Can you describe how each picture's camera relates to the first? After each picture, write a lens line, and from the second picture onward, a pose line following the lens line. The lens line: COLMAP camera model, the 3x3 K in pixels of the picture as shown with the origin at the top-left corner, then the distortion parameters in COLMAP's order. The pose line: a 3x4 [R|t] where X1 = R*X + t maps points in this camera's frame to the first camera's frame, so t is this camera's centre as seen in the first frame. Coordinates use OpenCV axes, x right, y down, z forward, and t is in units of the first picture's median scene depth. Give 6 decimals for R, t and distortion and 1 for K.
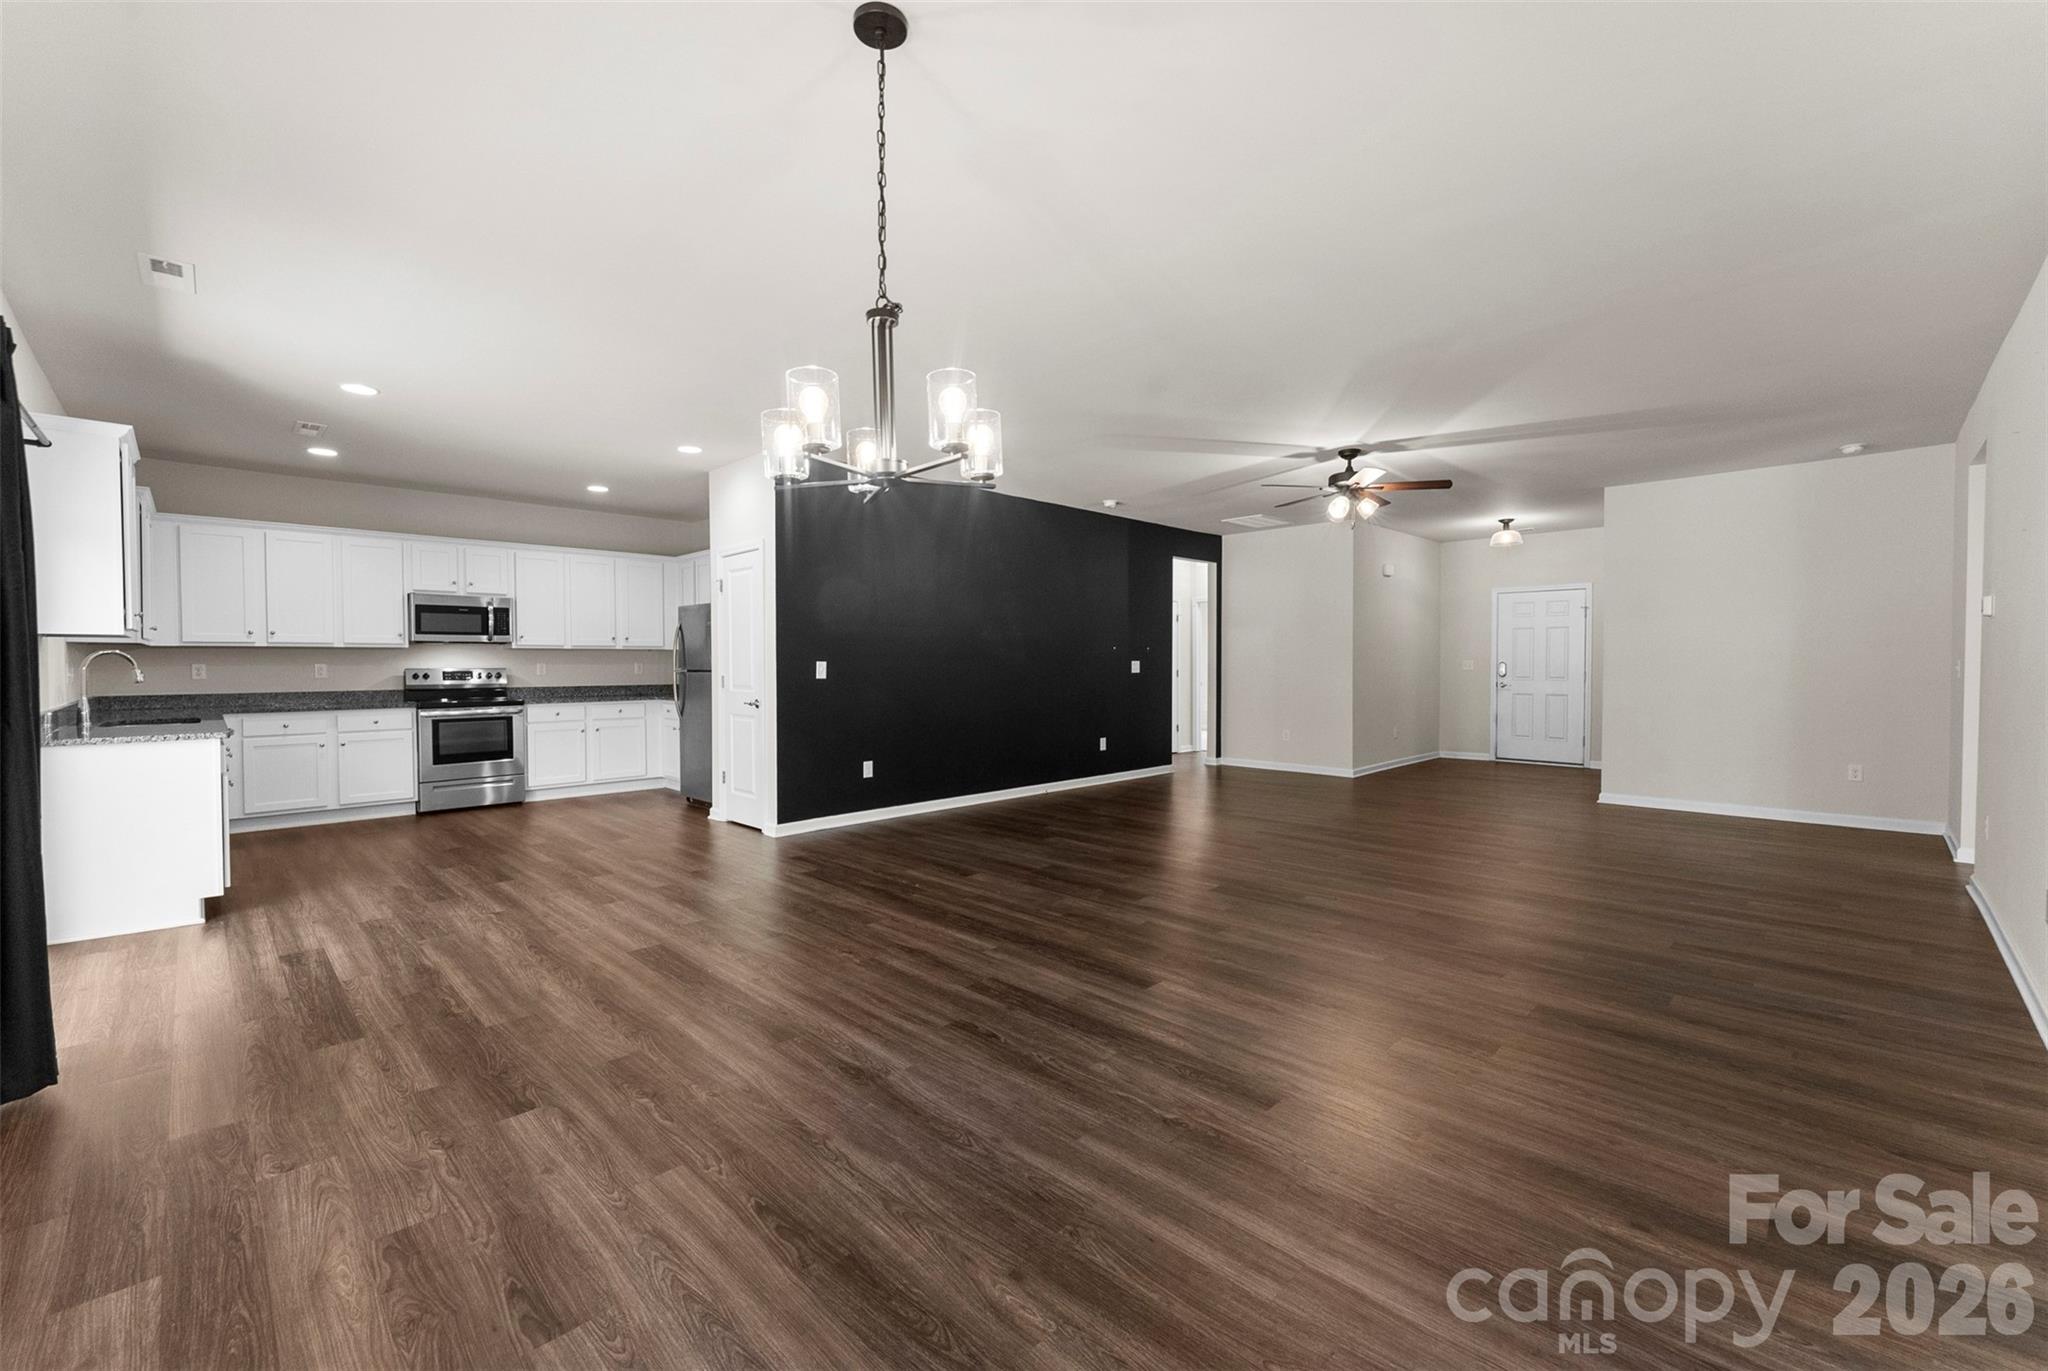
lens RADIAL K [[830.4, 0, 1027.0], [0, 830.4, 680.8], [0, 0, 1]] dist [-0.000755, -0.000021]
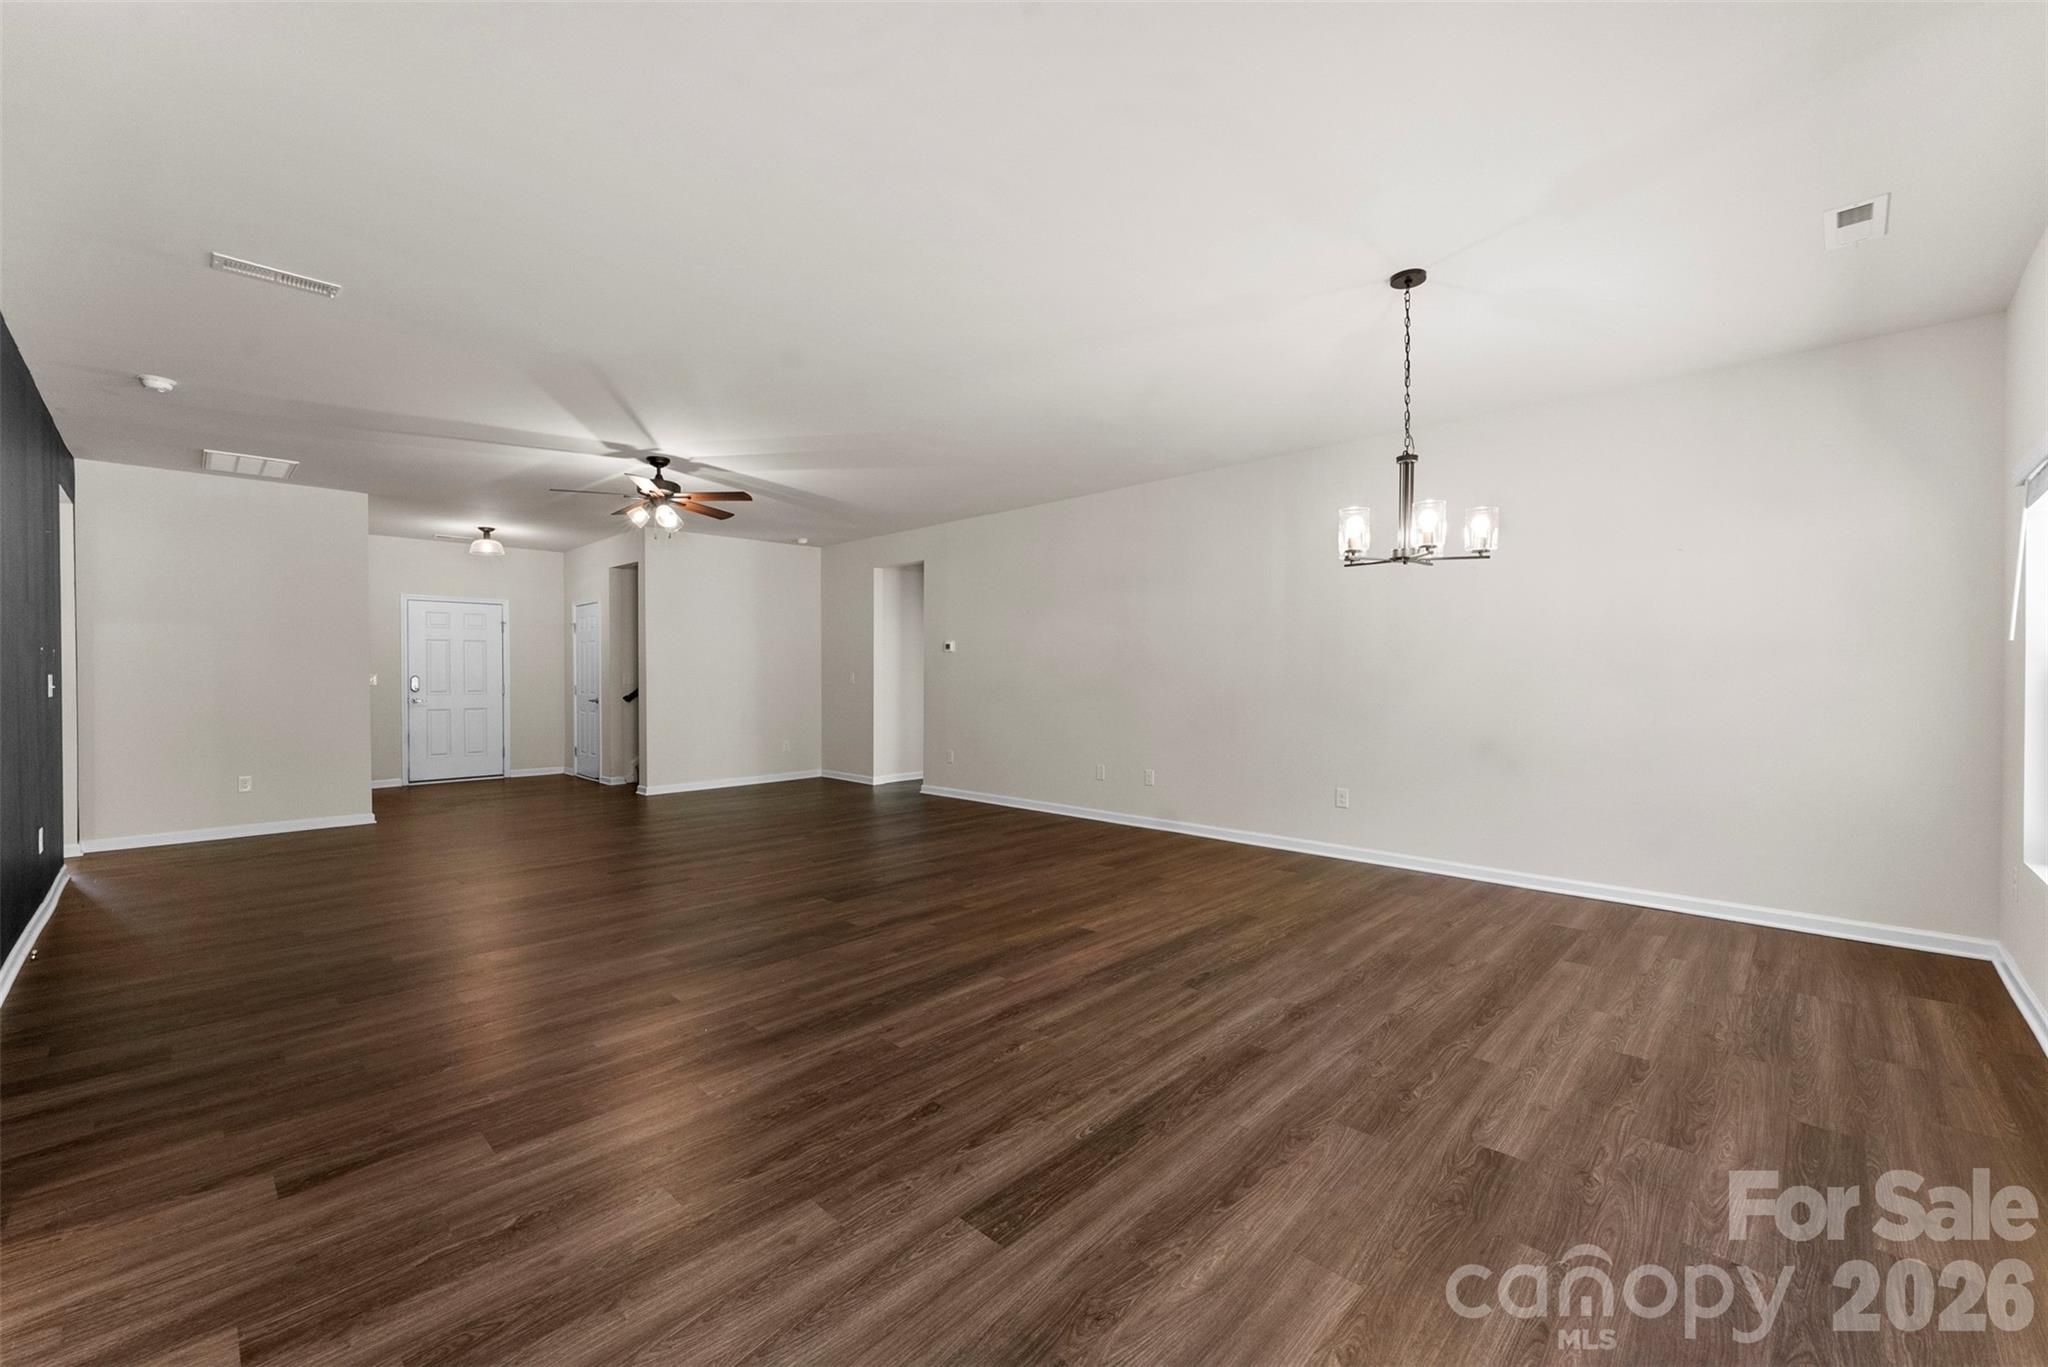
lens RADIAL K [[824.7, 0, 1024.0], [0, 824.7, 683.5], [0, 0, 1]] dist [-0.000382, -0.000209]
pose [[-0.011725, -0.010848, 0.999872, -0.569900], [0.024324, 0.999642, 0.011131, -0.013145], [-0.999635, 0.024451, -0.011456, 0.571774]]
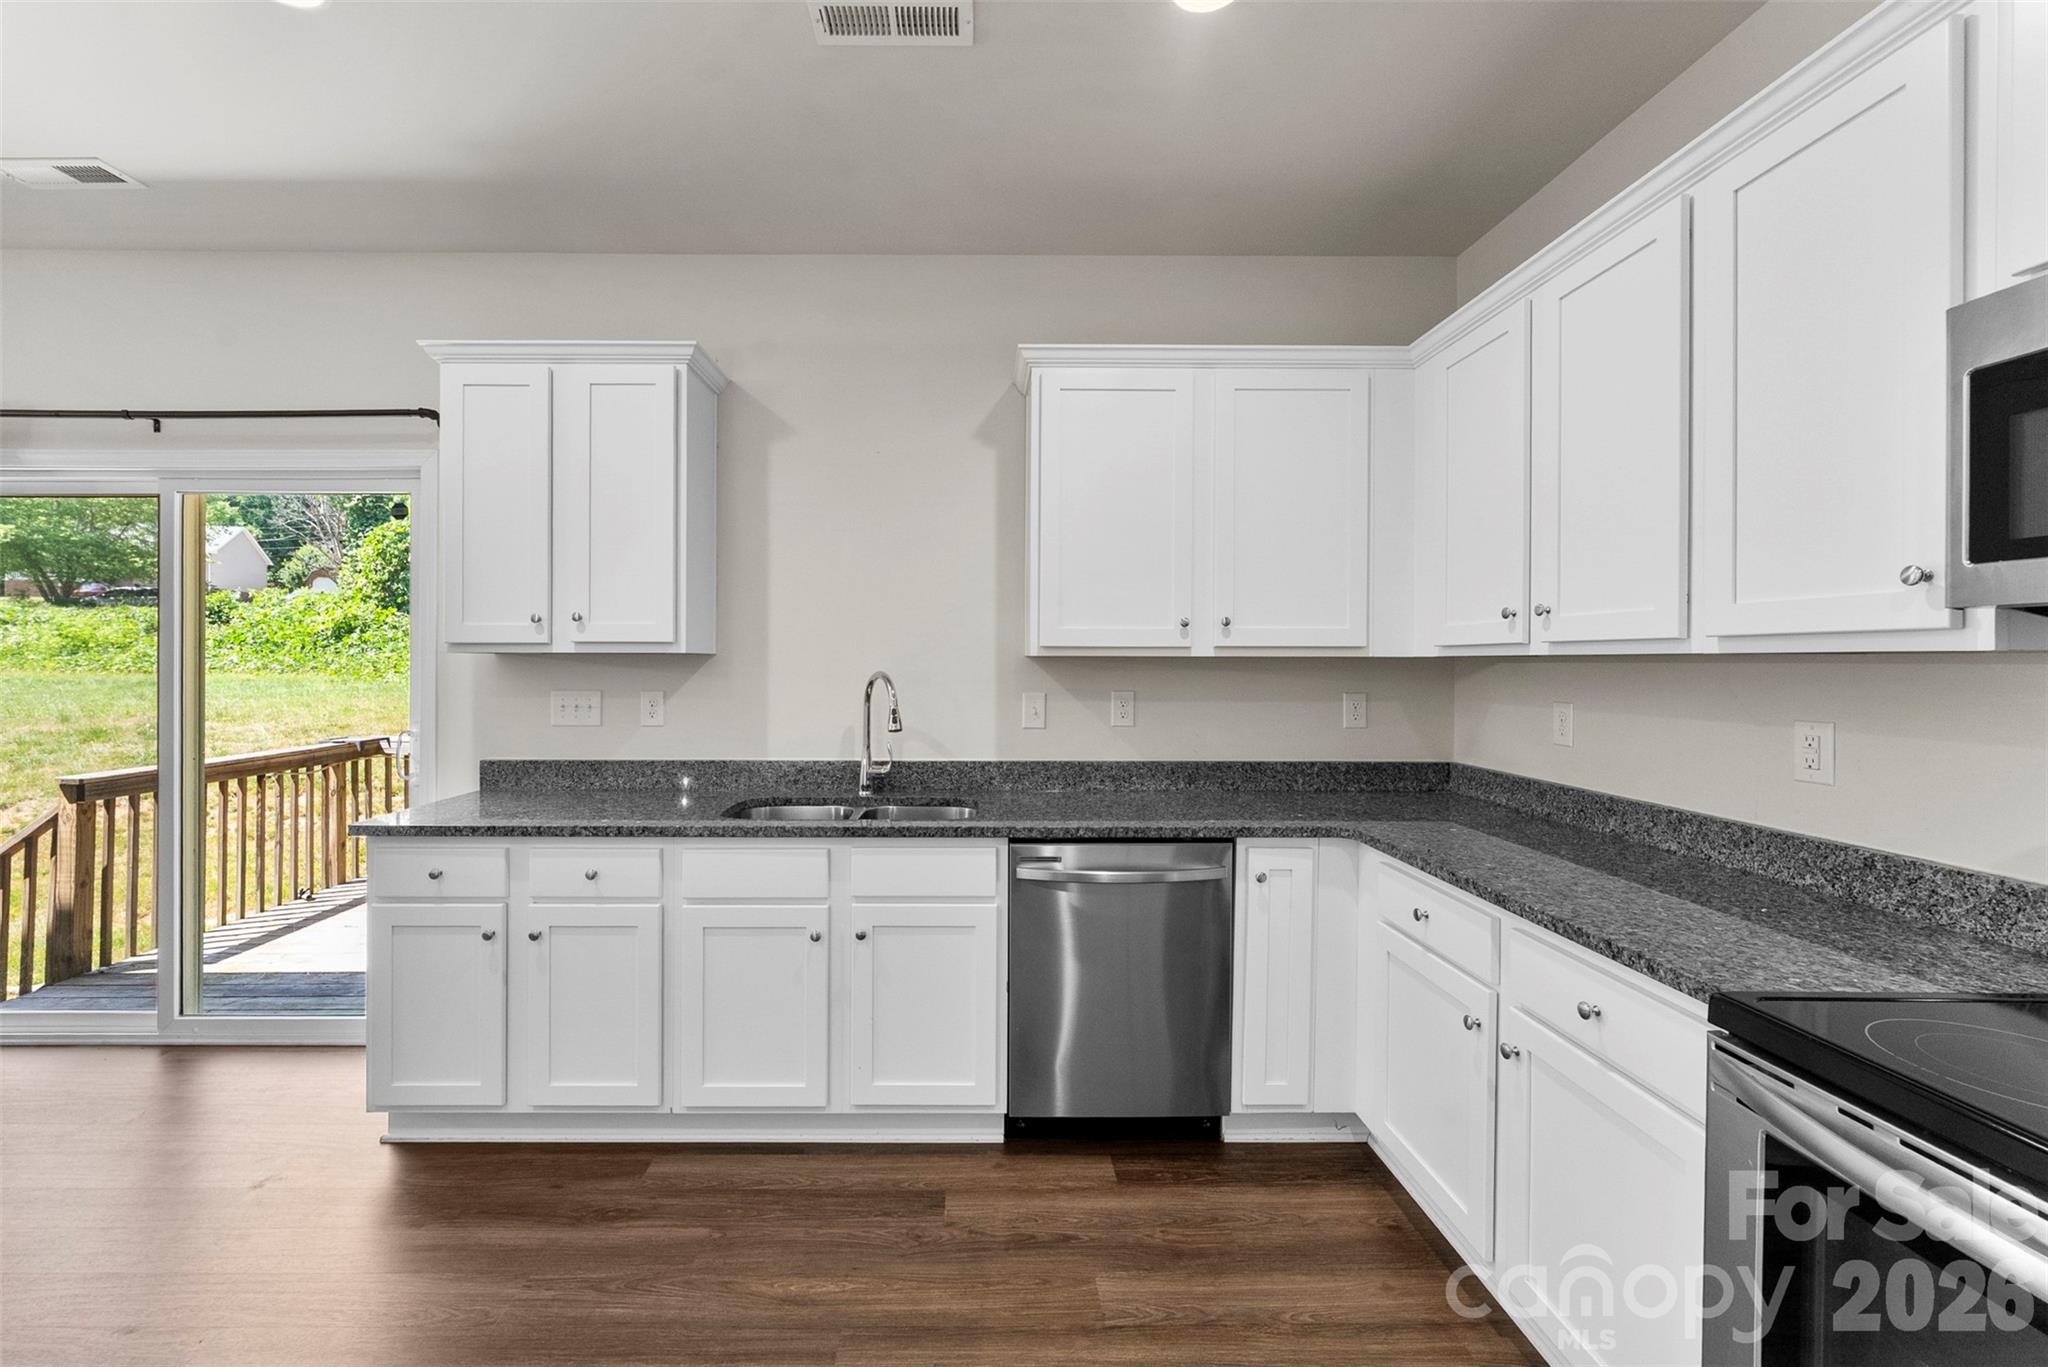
lens RADIAL K [[846.5, 0, 983.5], [0, 846.5, 660.9], [0, 0, 1]] dist [-0.000510, 0.000033]
pose [[-0.702440, 0.000880, -0.711742, -0.568394], [-0.017174, 0.999687, 0.018186, -0.043499], [0.711536, 0.024998, -0.702205, 1.122022]]
